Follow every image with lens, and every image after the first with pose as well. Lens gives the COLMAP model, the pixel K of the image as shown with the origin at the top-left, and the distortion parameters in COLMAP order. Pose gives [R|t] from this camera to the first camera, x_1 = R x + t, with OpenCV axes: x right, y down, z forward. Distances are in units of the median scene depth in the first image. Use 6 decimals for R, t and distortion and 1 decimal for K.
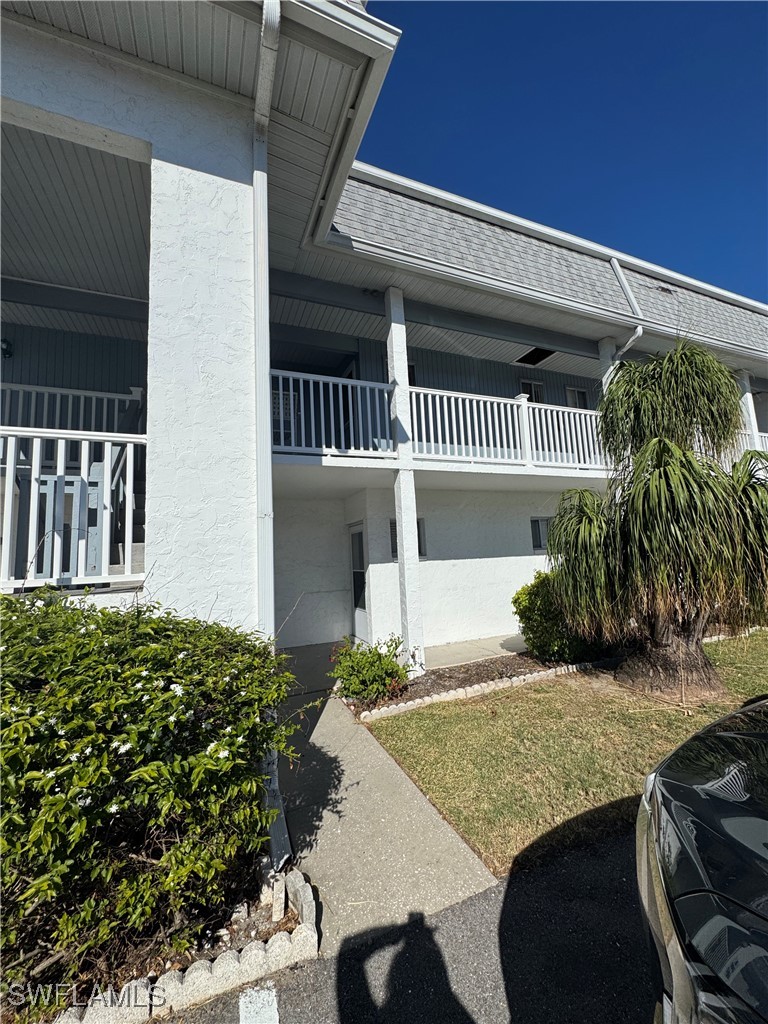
lens RADIAL K [[408.9, 0, 382.4], [0, 408.9, 510.2], [0, 0, 1]] dist [0.000994, 0.000418]
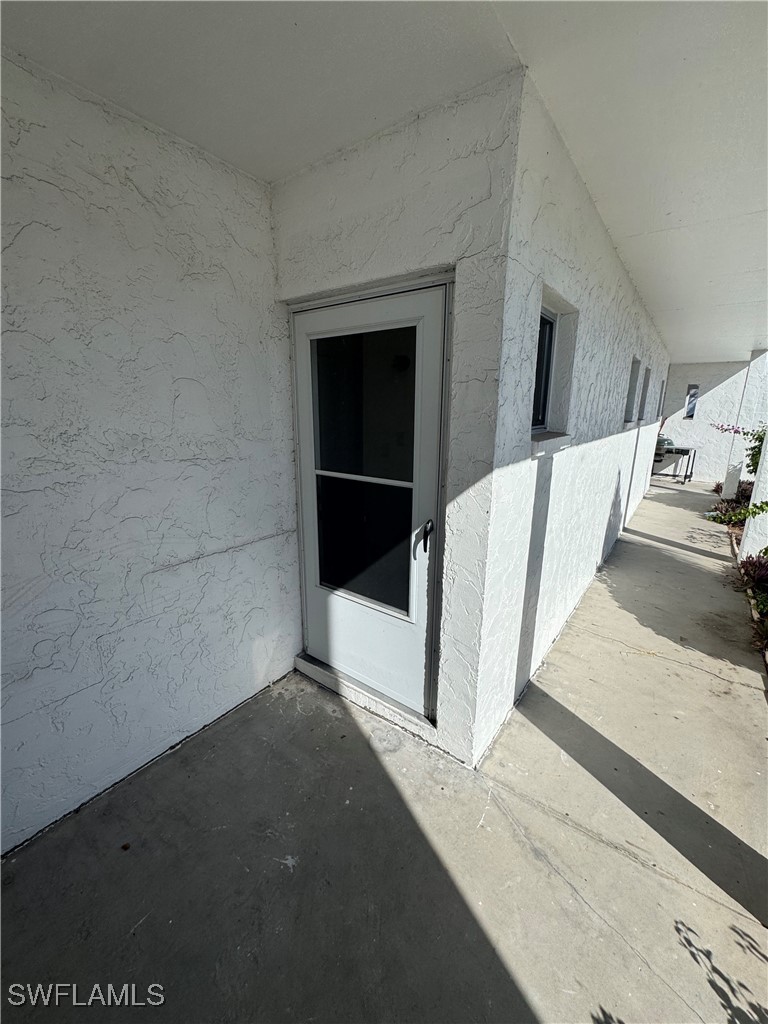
lens RADIAL K [[408.9, 0, 384.8], [0, 408.9, 508.1], [0, 0, 1]] dist [0.000994, 0.000418]
pose [[0.857072, -0.065493, 0.511016, -0.186267], [-0.108355, 0.946787, 0.303074, 0.076711], [-0.503673, -0.315128, 0.804368, 0.737409]]
